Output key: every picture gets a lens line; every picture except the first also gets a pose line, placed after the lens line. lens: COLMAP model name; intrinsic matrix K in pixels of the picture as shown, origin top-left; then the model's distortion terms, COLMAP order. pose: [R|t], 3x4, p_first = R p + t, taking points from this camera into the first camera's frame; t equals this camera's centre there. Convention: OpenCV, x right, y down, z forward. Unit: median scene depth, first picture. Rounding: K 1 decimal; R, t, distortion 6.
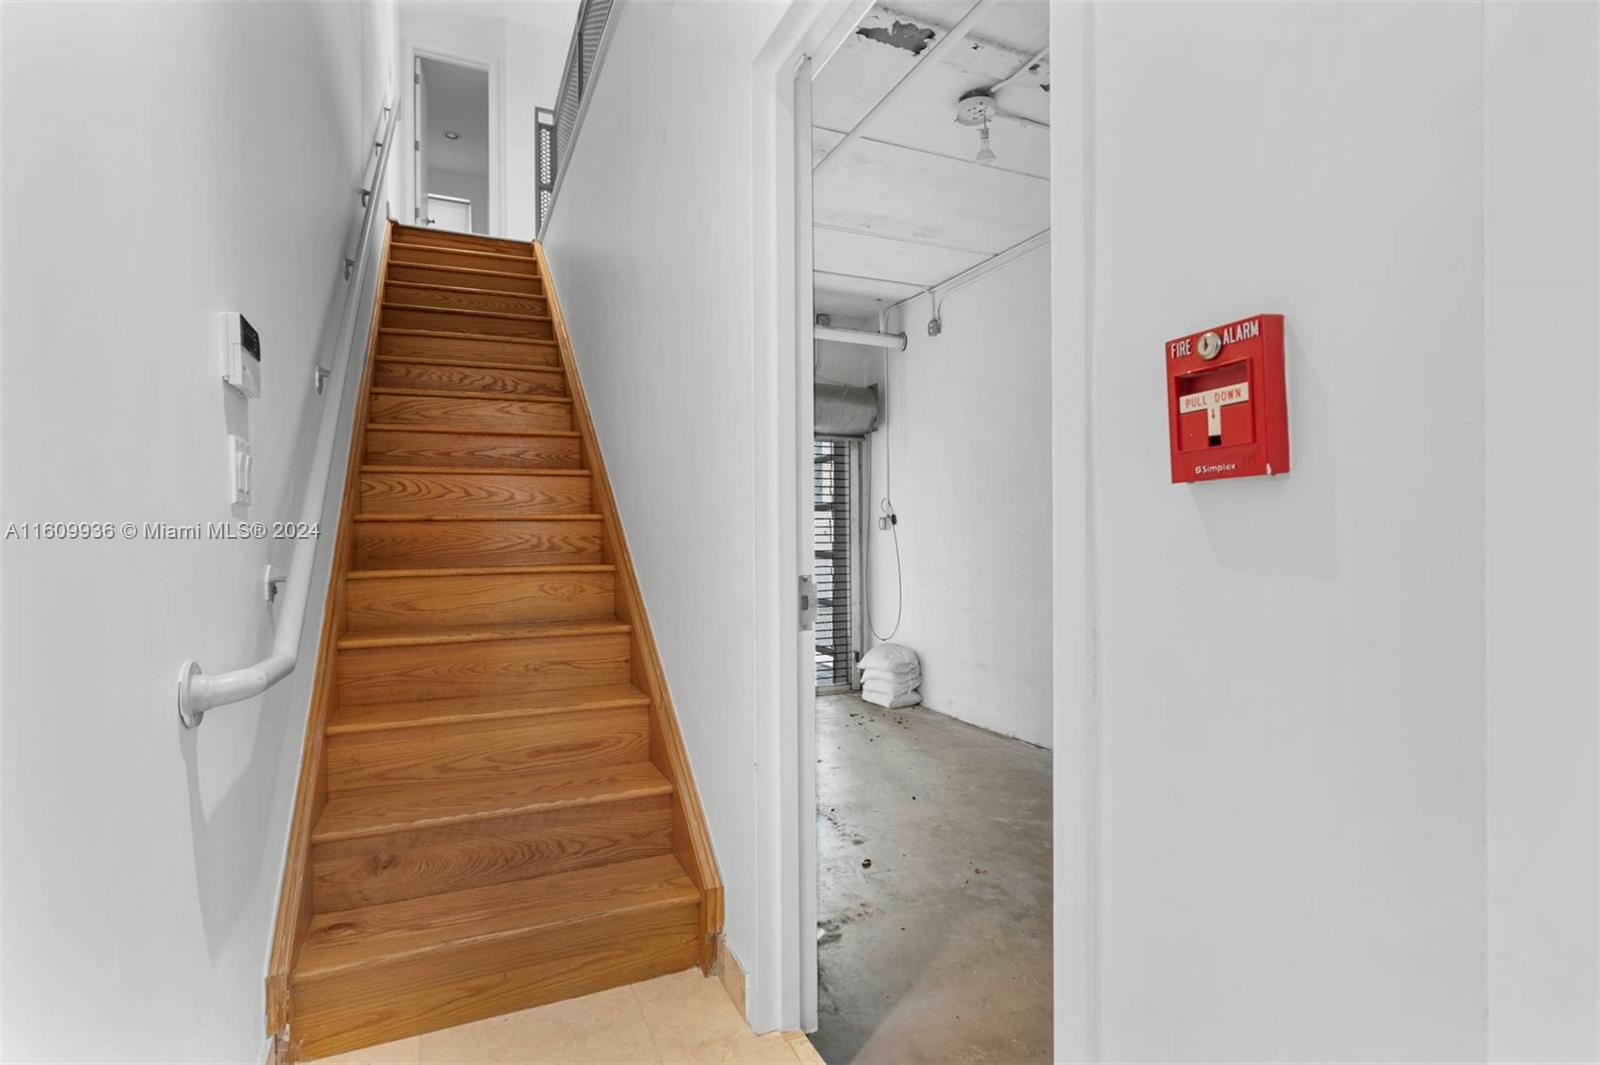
lens RADIAL K [[798.2, 0, 801.4], [0, 798.2, 534.1], [0, 0, 1]] dist [-0.014189, 0.003305]
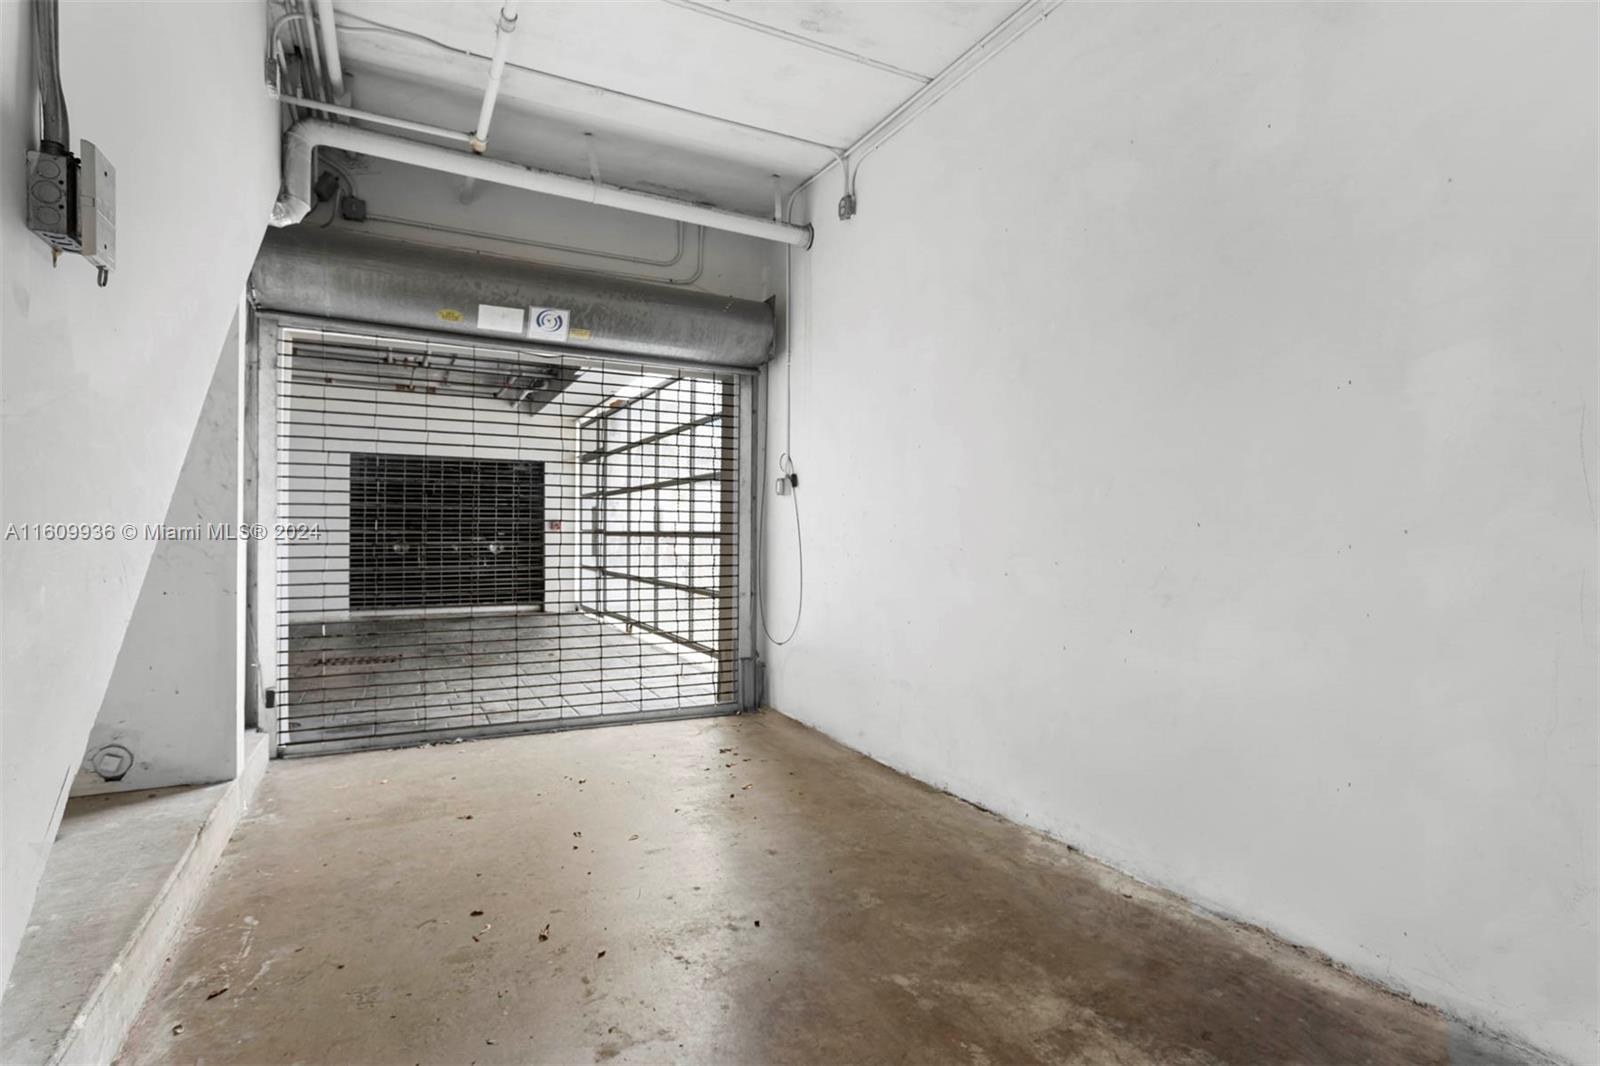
lens RADIAL K [[798.2, 0, 800.5], [0, 798.2, 534.0], [0, 0, 1]] dist [-0.014189, 0.003305]
pose [[0.998817, 0.015587, 0.046069, 0.091840], [-0.015561, 0.999879, -0.000925, 0.032913], [-0.046077, 0.000207, 0.998938, 0.276116]]
